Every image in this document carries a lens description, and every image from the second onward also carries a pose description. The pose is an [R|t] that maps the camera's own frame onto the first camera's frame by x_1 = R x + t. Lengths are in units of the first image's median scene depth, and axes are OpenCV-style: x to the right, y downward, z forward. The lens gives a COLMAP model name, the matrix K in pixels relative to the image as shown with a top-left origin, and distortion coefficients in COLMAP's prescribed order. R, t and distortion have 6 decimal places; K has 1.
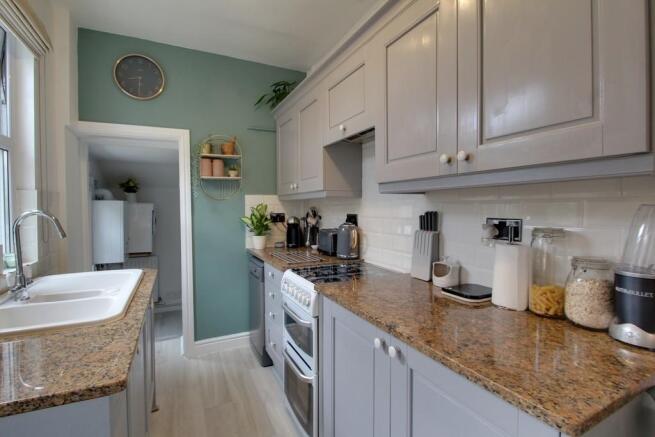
lens RADIAL K [[302.0, 0, 328.0], [0, 302.0, 214.2], [0, 0, 1]] dist [-0.002437, -0.008210]
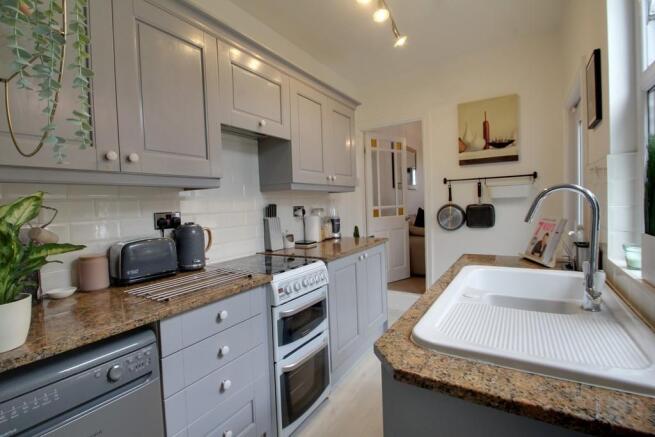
lens RADIAL K [[302.0, 0, 327.6], [0, 302.0, 216.2], [0, 0, 1]] dist [-0.002437, -0.008210]
pose [[-0.515711, -0.019731, 0.856535, -1.027609], [0.046989, 0.997579, 0.051271, -0.009795], [-0.855473, 0.066689, -0.513535, 1.472141]]
